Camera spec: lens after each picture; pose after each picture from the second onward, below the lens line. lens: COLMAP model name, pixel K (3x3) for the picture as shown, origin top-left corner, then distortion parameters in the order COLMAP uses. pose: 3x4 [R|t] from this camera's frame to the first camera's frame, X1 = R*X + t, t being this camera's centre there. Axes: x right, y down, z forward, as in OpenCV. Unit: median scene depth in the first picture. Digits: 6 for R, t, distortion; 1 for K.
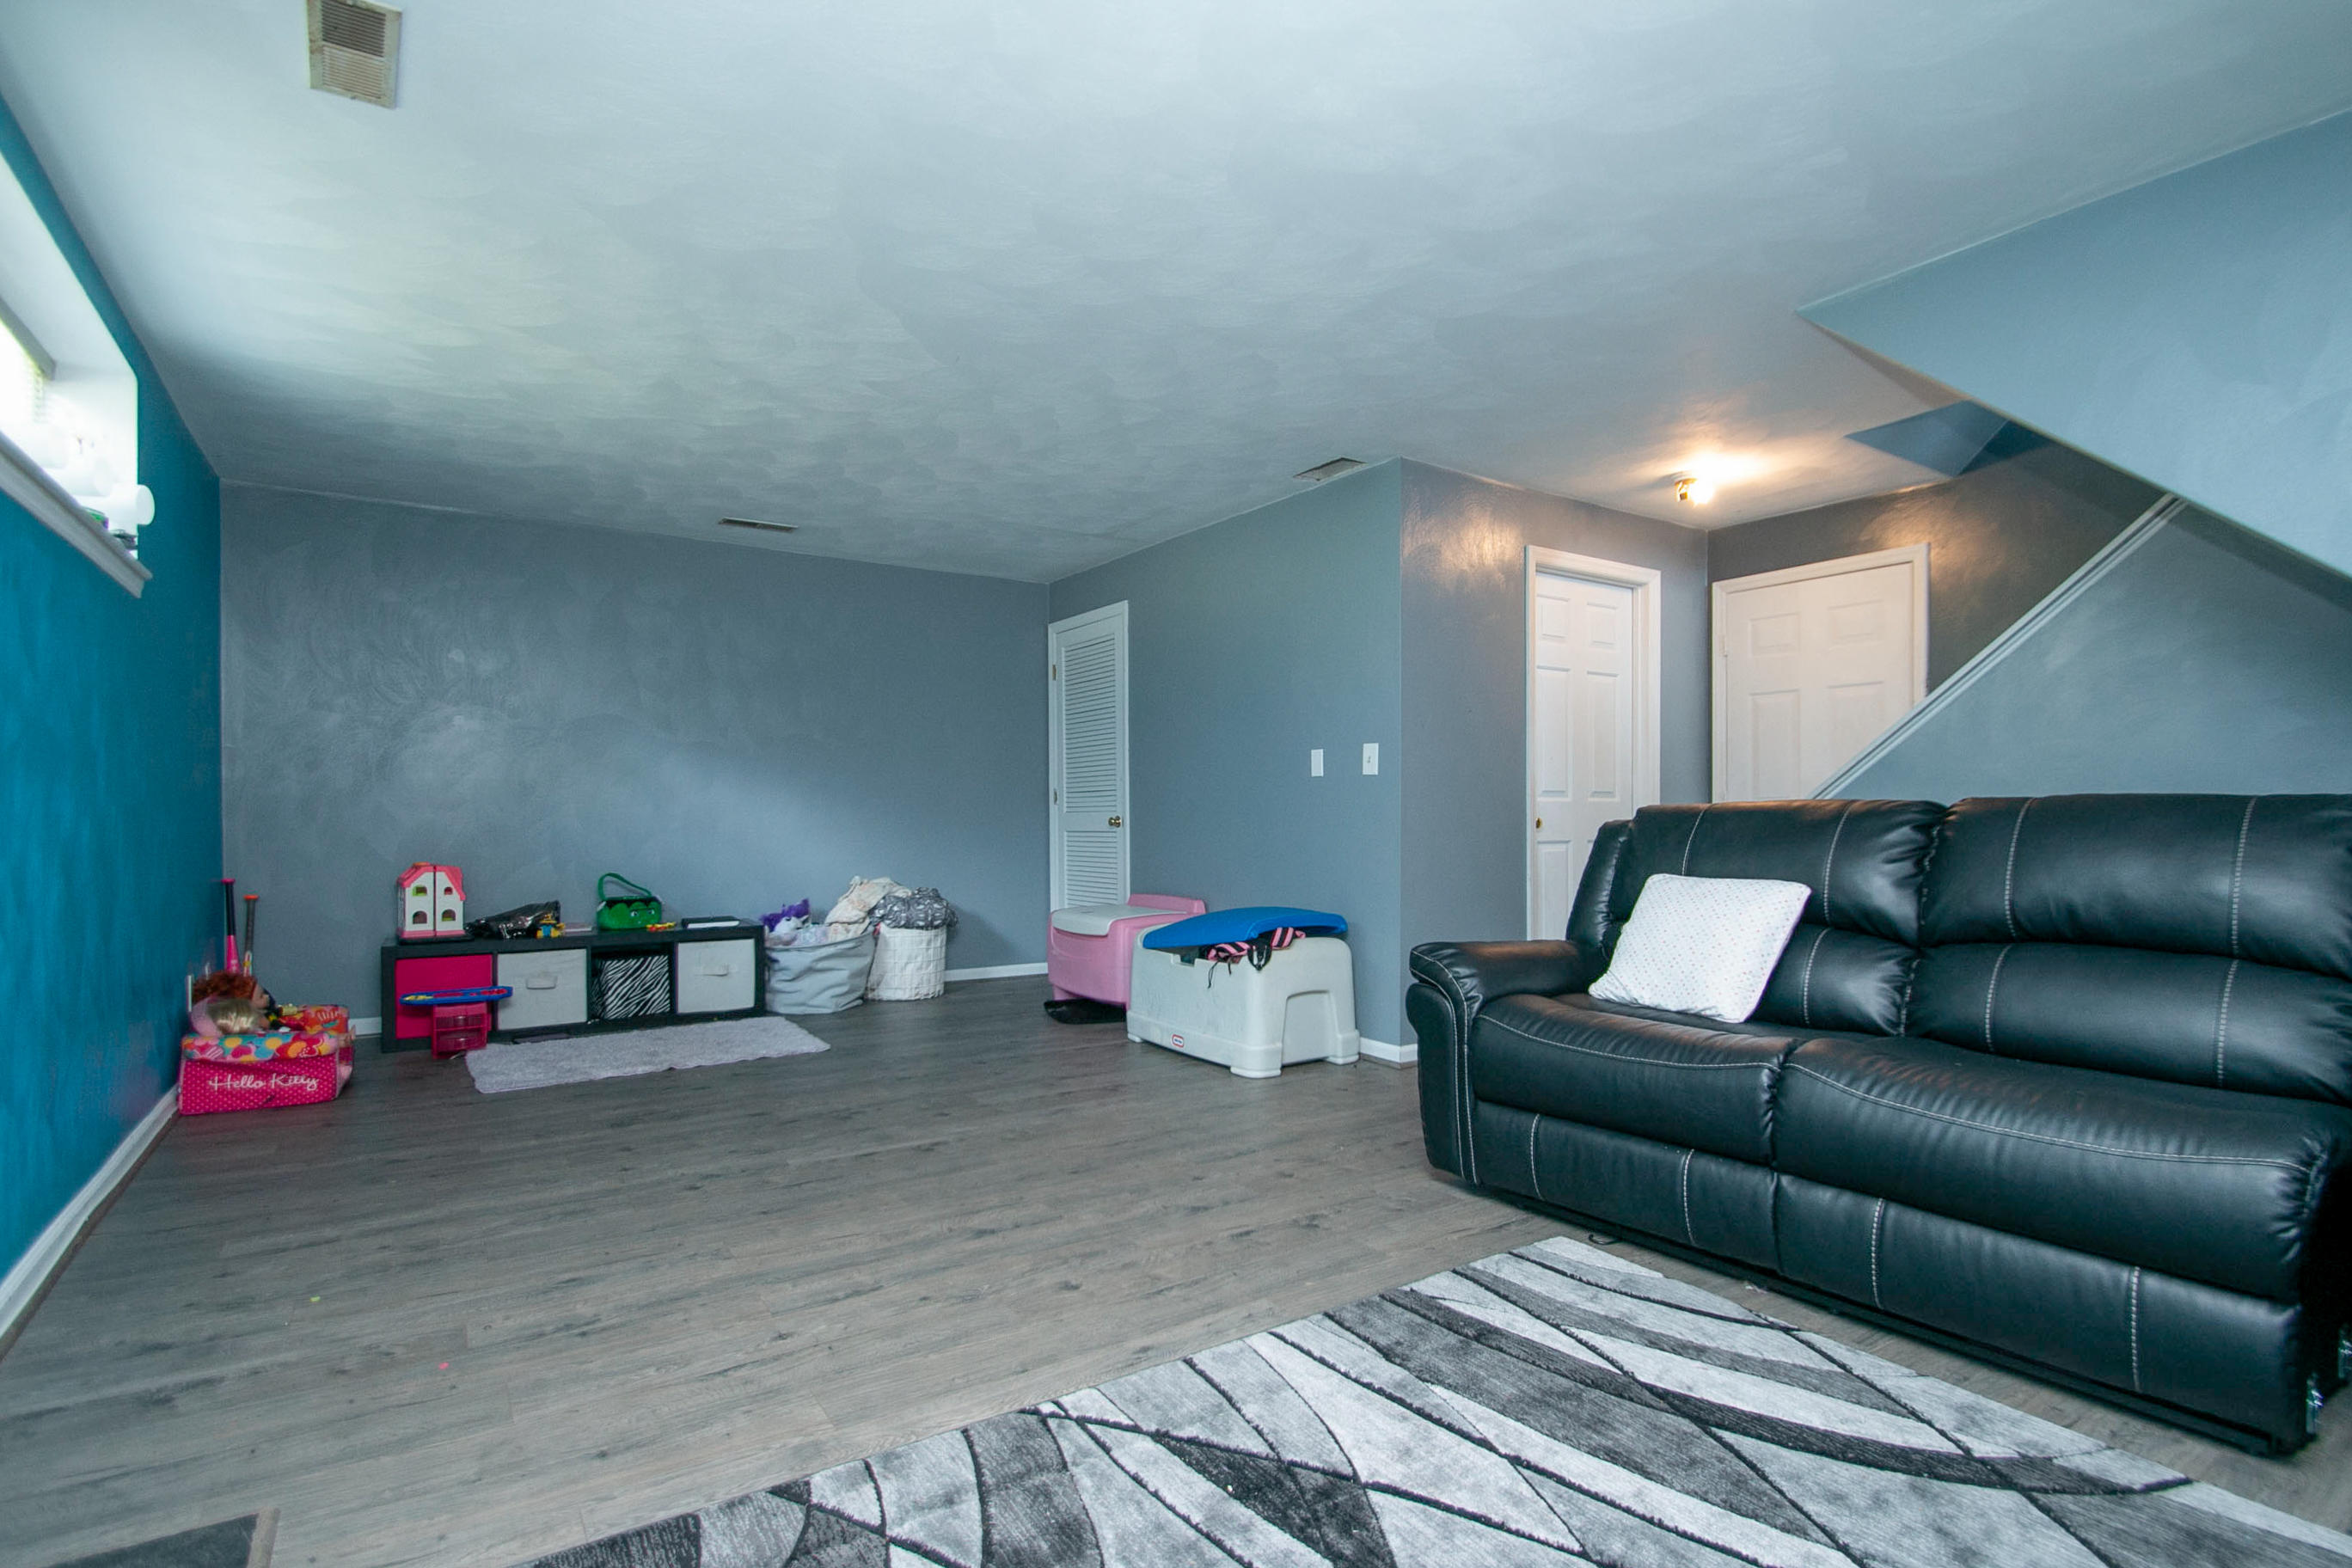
lens RADIAL K [[1112.9, 0, 1172.6], [0, 1112.9, 809.0], [0, 0, 1]] dist [0.033123, -0.026895]
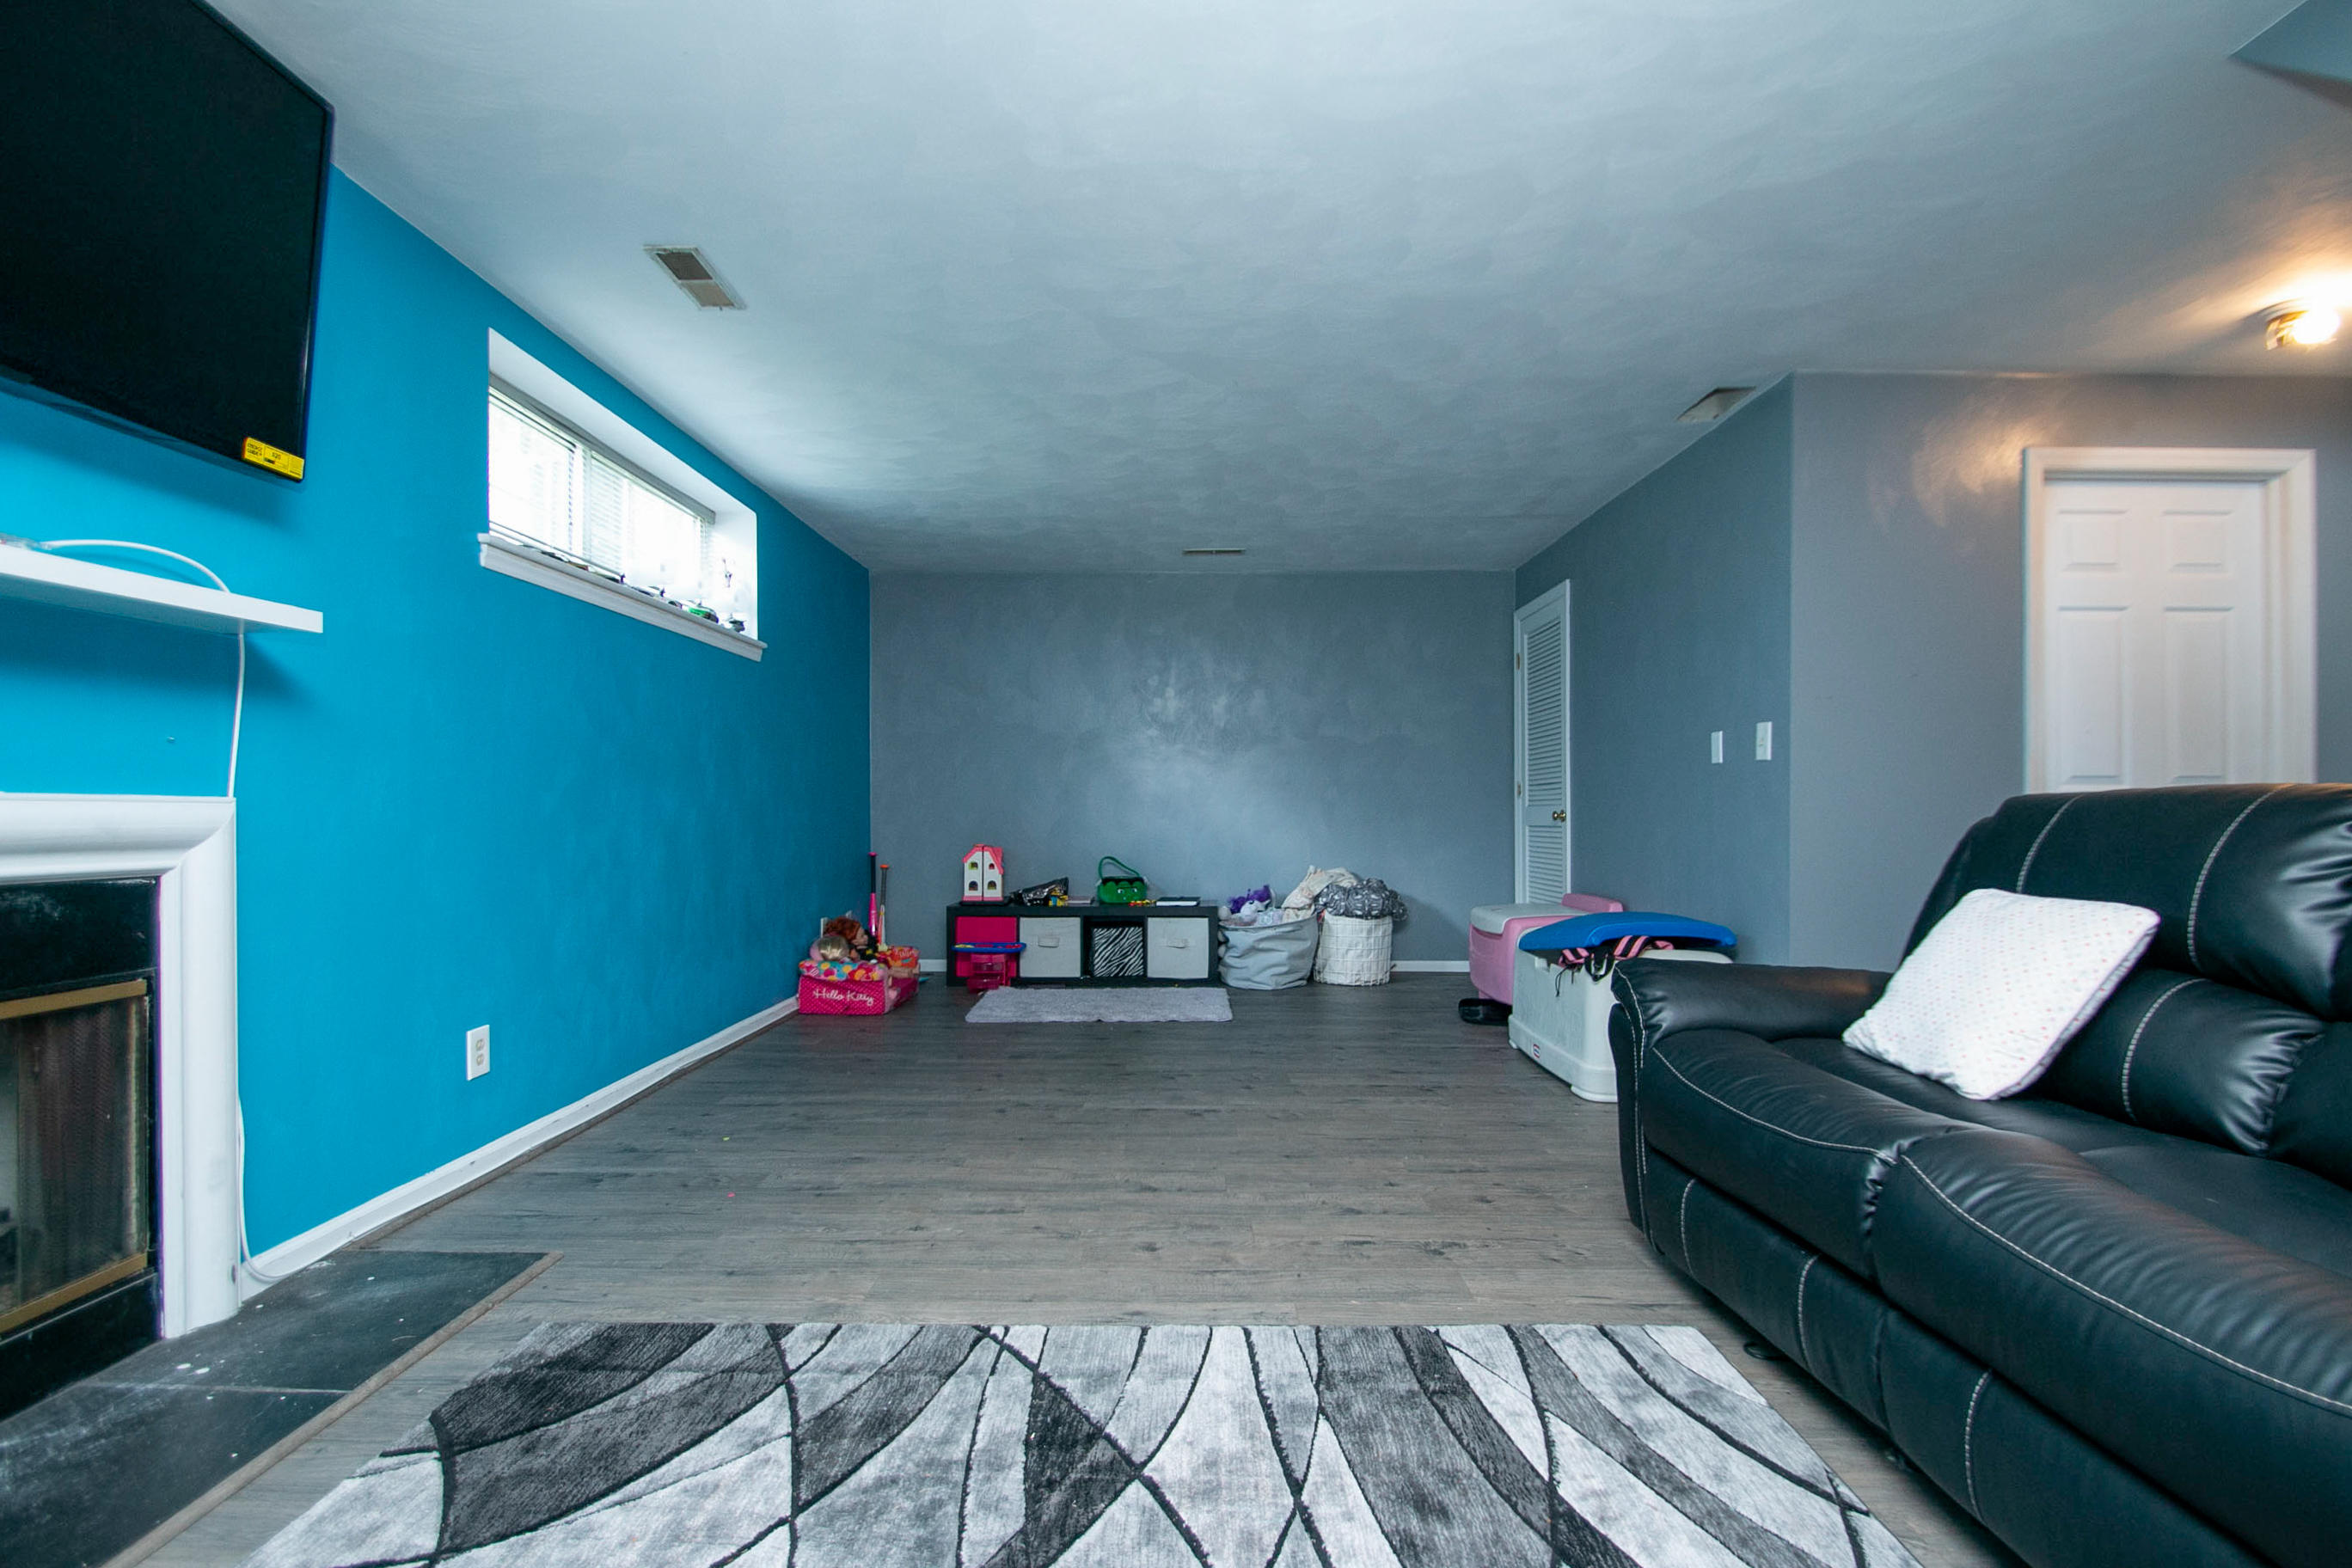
lens RADIAL K [[1096.2, 0, 1186.4], [0, 1096.2, 804.2], [0, 0, 1]] dist [0.010642, -0.014839]
pose [[0.830782, -0.001402, -0.556596, 0.288681], [0.001878, 0.999998, 0.000284, 0.000926], [0.556595, -0.001281, 0.830783, 0.080466]]
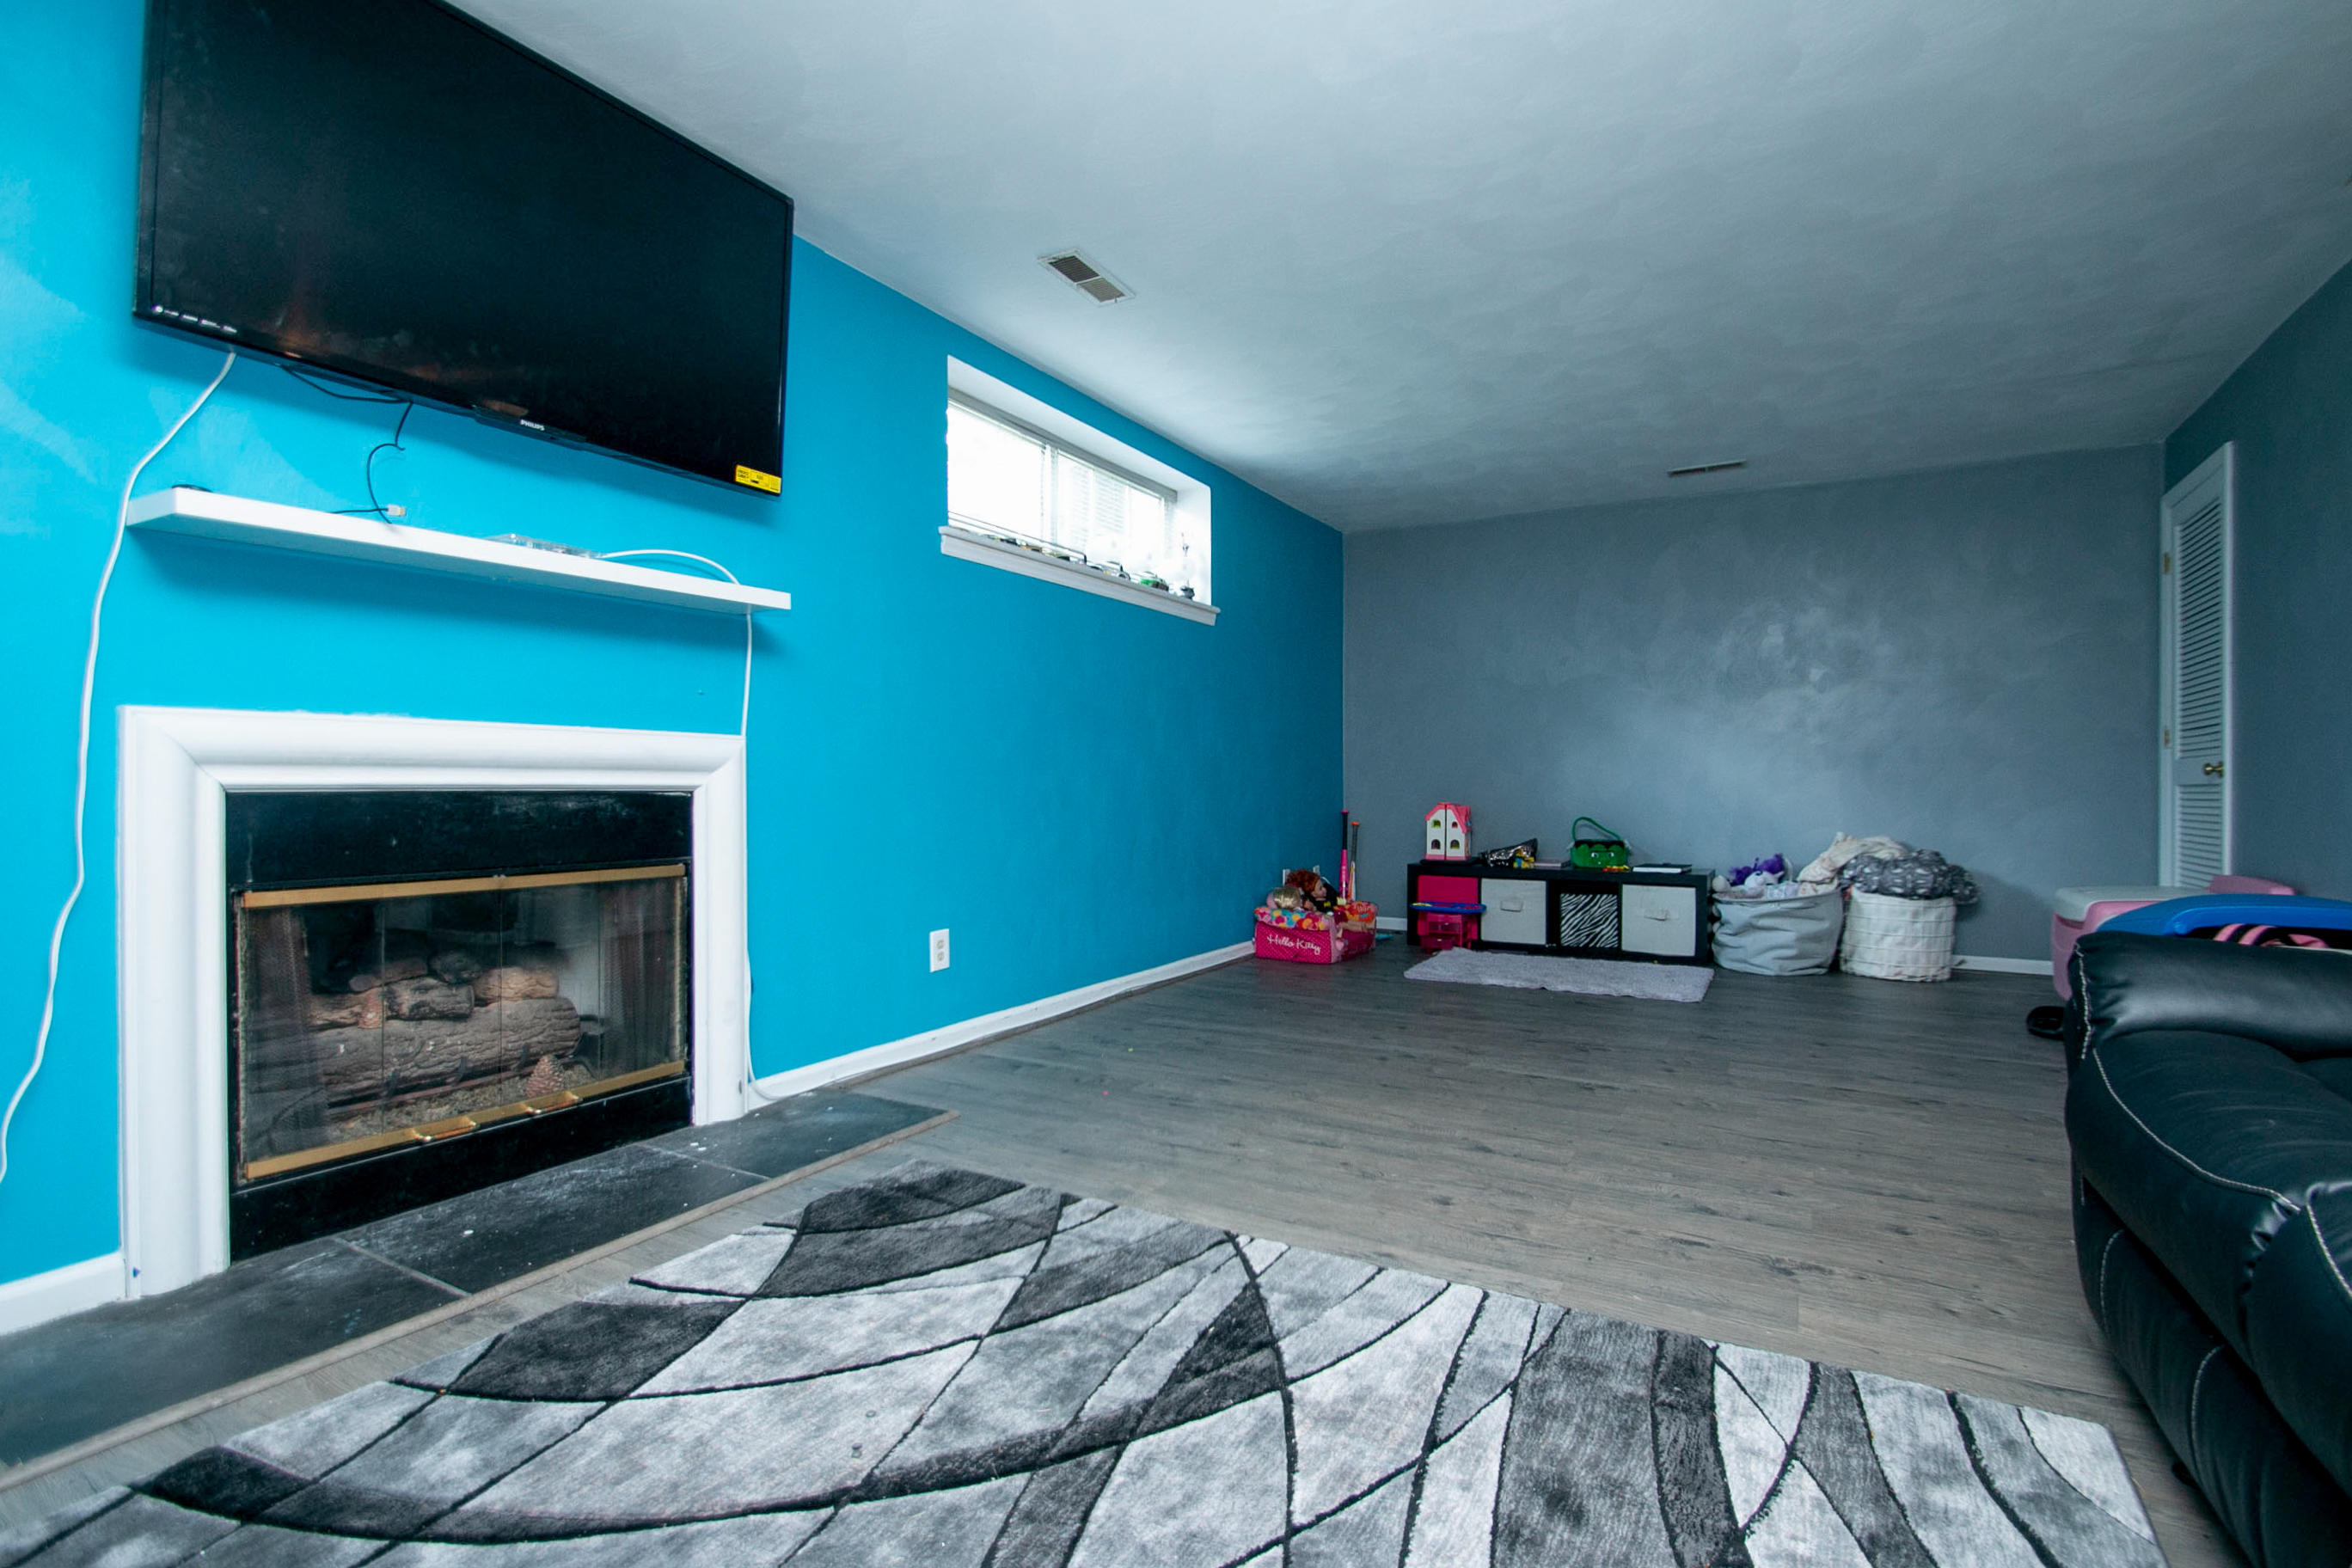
lens RADIAL K [[1116.5, 0, 1181.2], [0, 1116.5, 792.5], [0, 0, 1]] dist [0.012689, -0.016168]
pose [[0.453030, 0.010621, -0.891432, 0.386540], [0.000875, 0.999923, 0.012359, 0.023862], [0.891495, -0.006379, 0.452986, 0.181897]]
